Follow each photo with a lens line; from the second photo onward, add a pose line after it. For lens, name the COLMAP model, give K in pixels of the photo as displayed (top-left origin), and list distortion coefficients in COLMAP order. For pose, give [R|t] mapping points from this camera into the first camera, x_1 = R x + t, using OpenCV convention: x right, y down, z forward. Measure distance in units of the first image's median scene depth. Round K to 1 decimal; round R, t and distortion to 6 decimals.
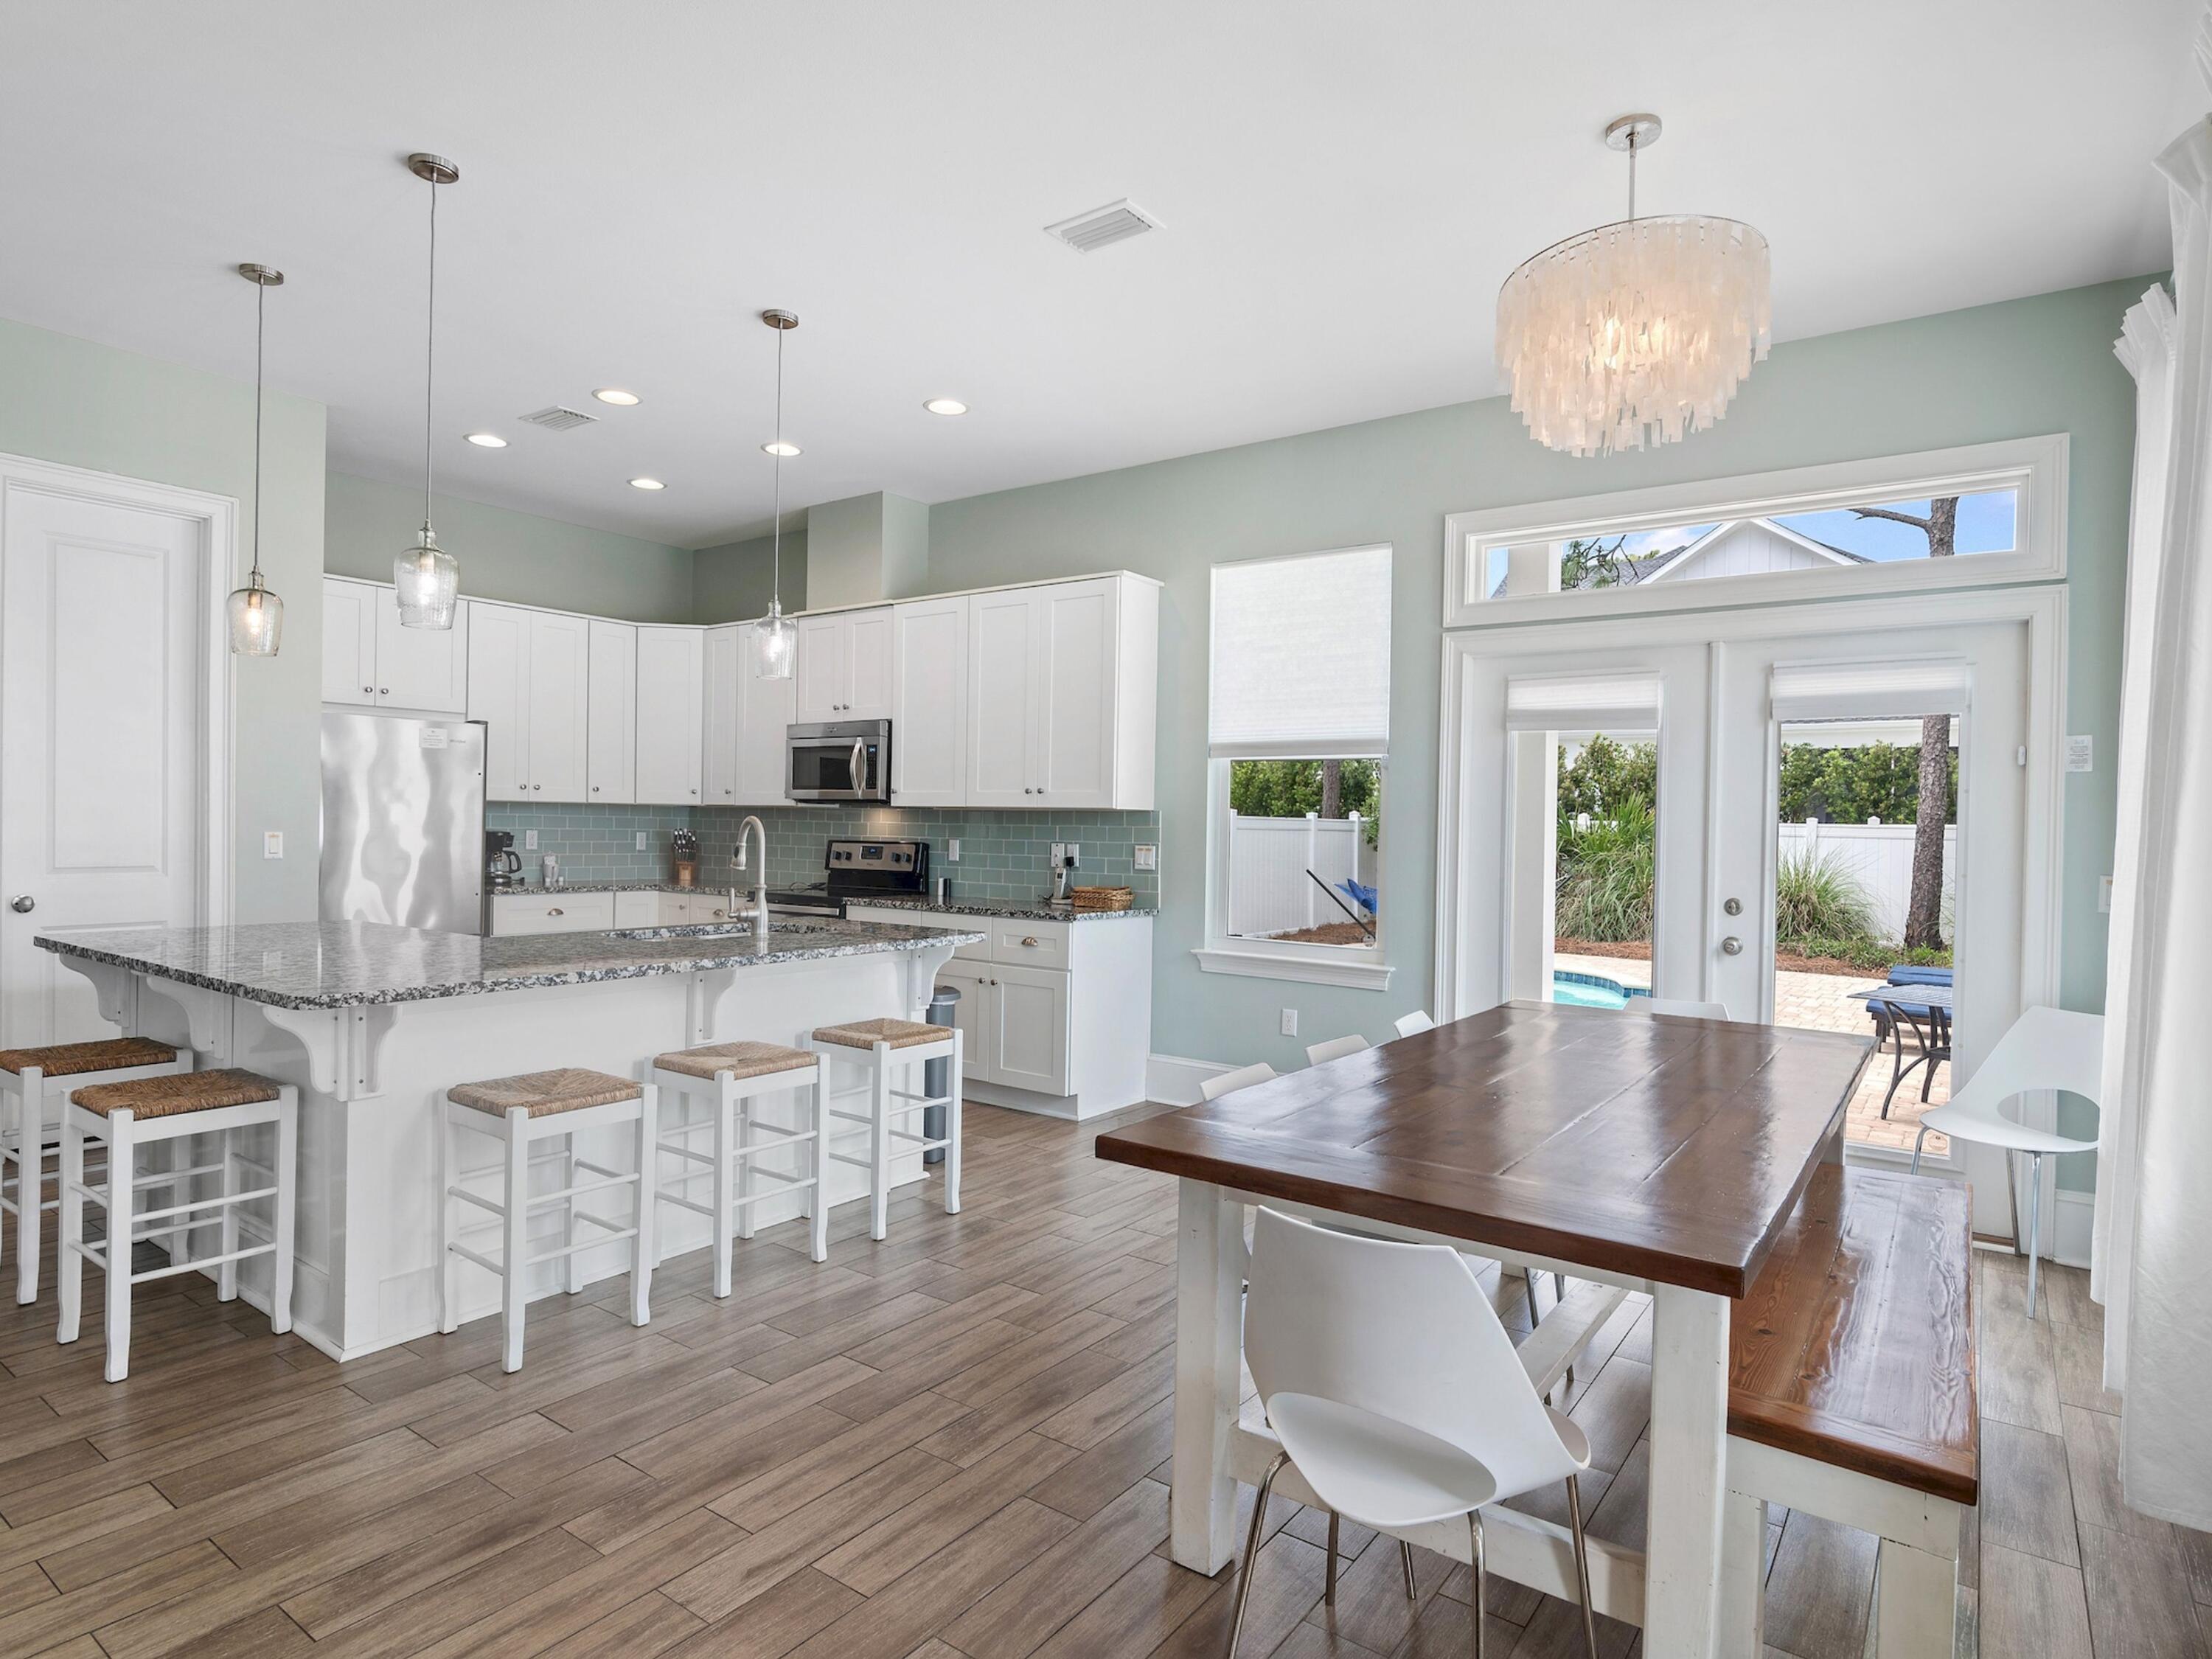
lens RADIAL K [[1219.6, 0, 1106.0], [0, 1219.6, 829.5], [0, 0, 1]] dist [-0.000810, -0.000245]
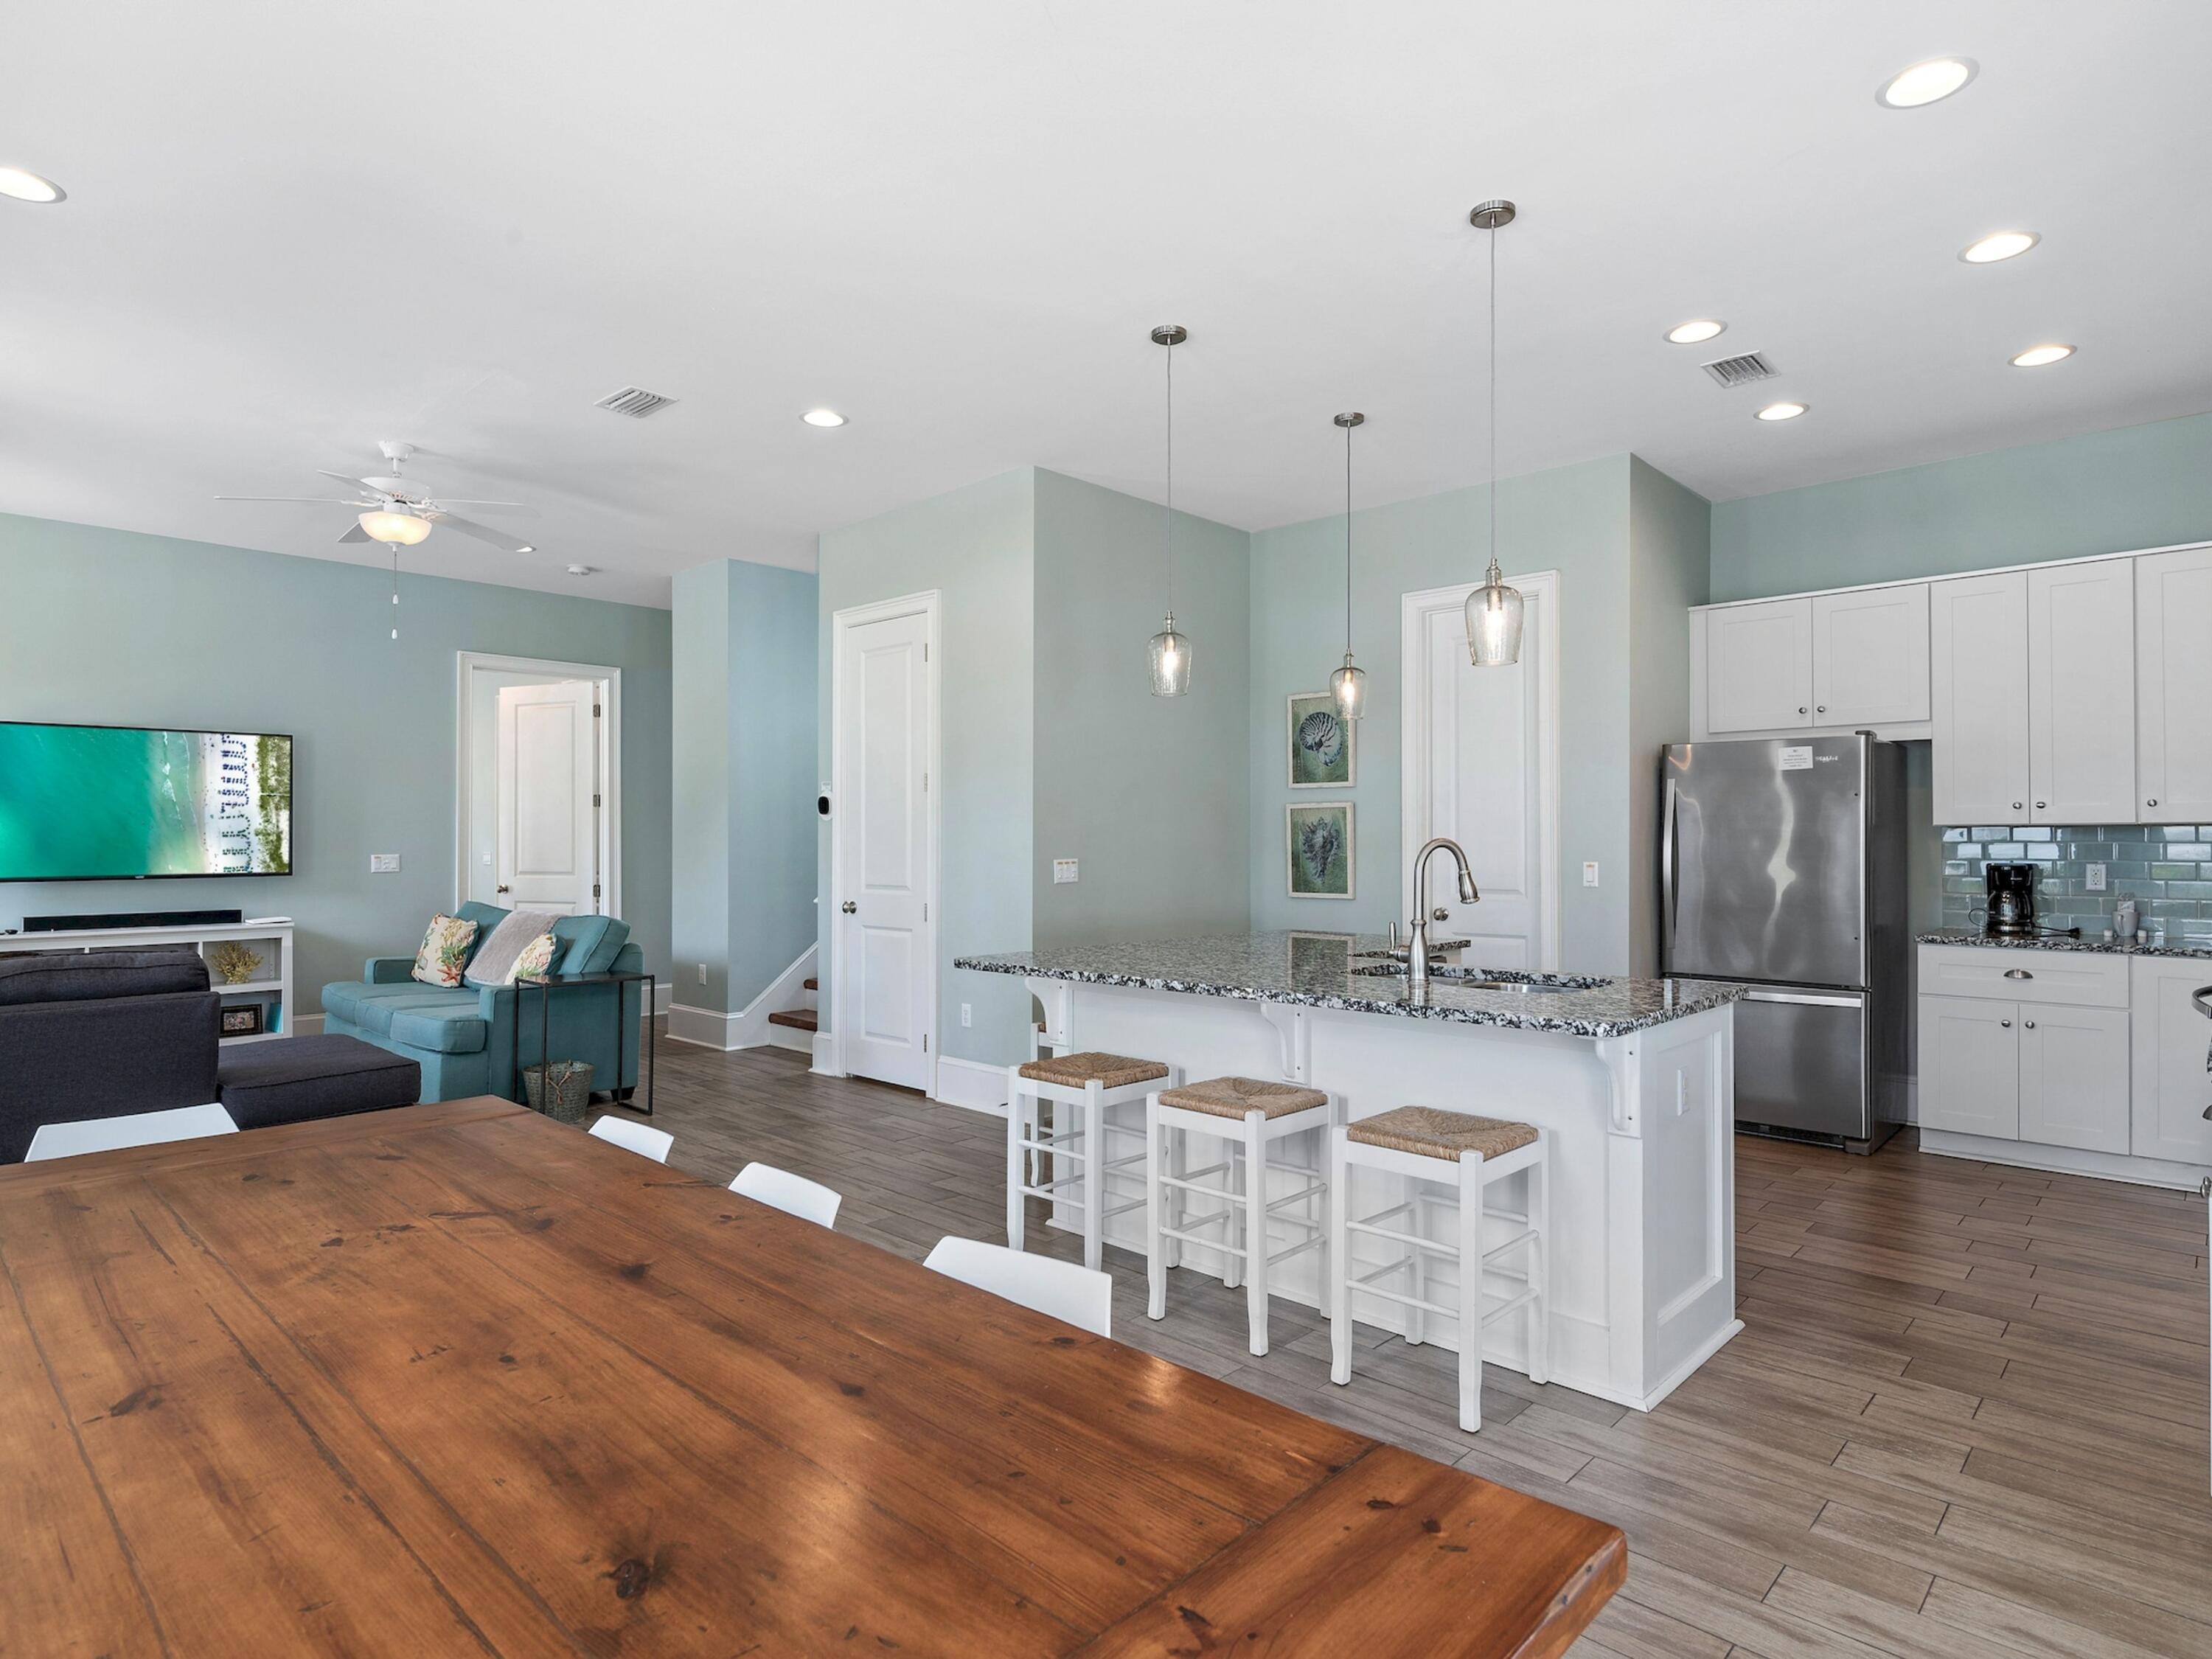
lens RADIAL K [[1219.6, 0, 1106.0], [0, 1219.6, 829.5], [0, 0, 1]] dist [-0.000810, -0.000245]
pose [[-0.130106, -0.029477, -0.991062, 0.359972], [-0.006842, 0.999561, -0.028832, 0.005693], [0.991476, 0.003030, -0.130251, 0.566091]]
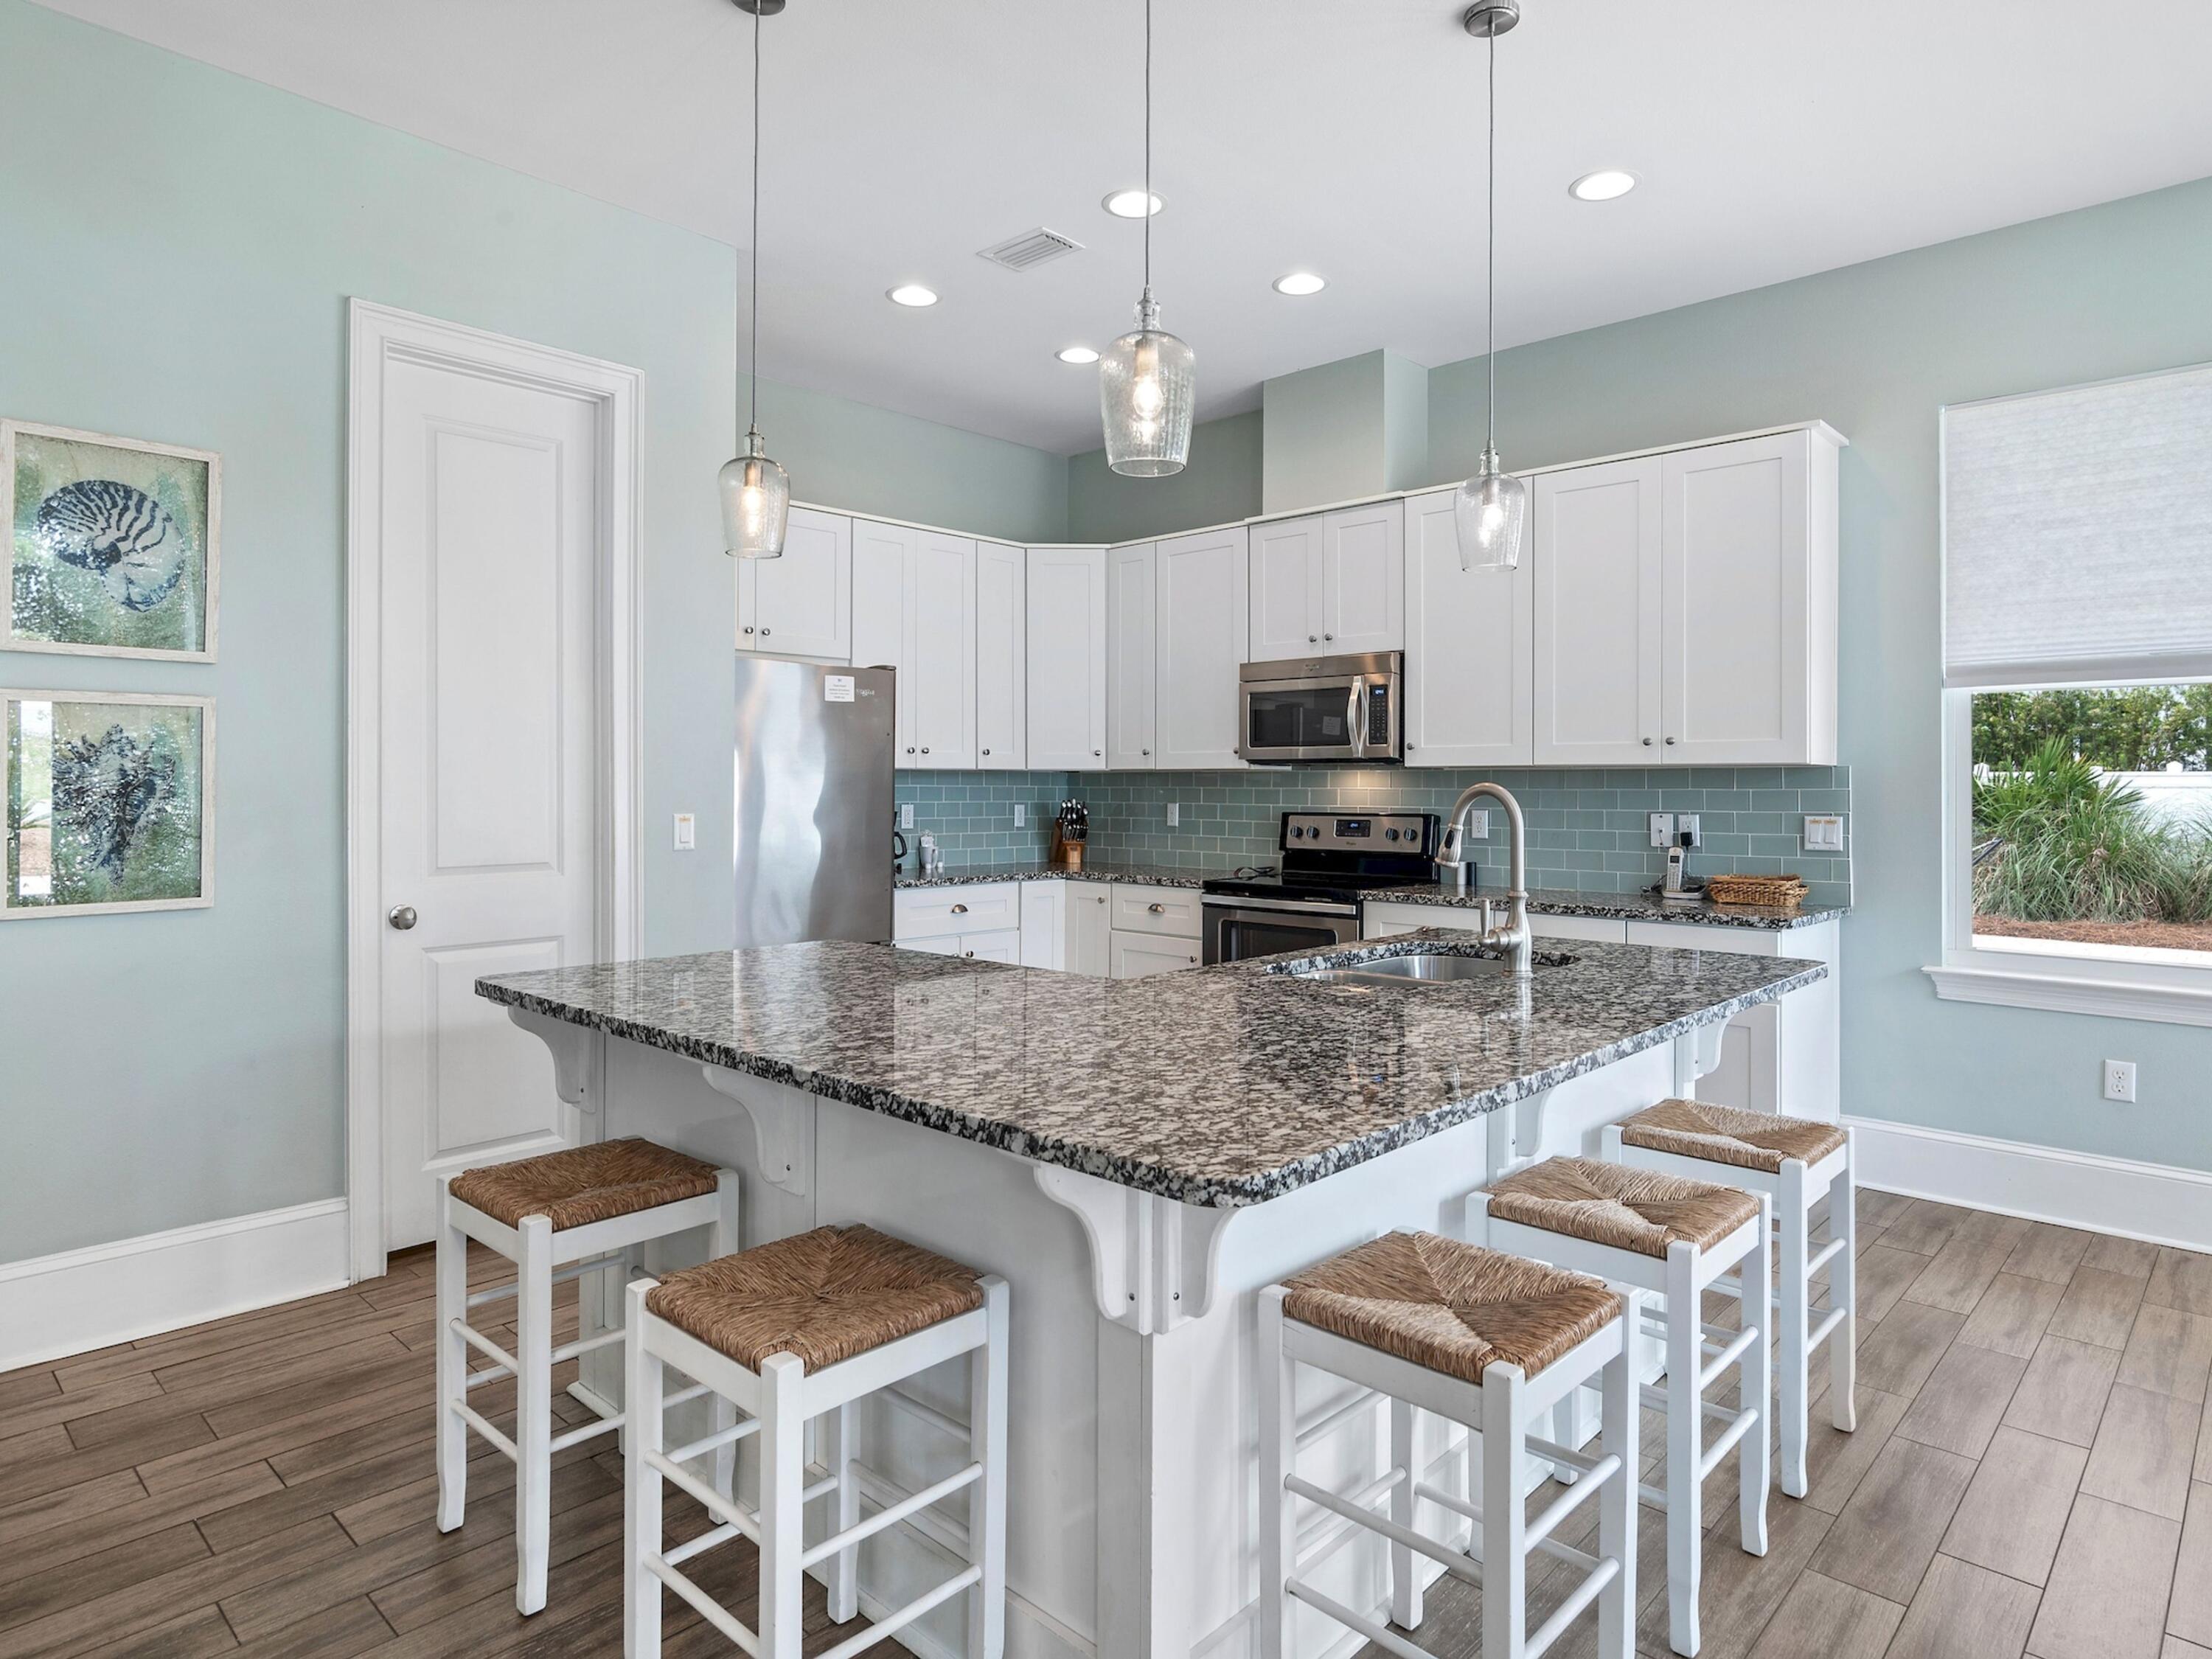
lens RADIAL K [[1277.6, 0, 1110.7], [0, 1277.6, 774.0], [0, 0, 1]] dist [-0.000307, -0.000729]
pose [[0.991947, -0.016537, -0.125573, -0.257238], [0.014828, 0.999784, -0.014530, -0.005815], [0.125786, 0.012551, 0.991978, 0.201348]]
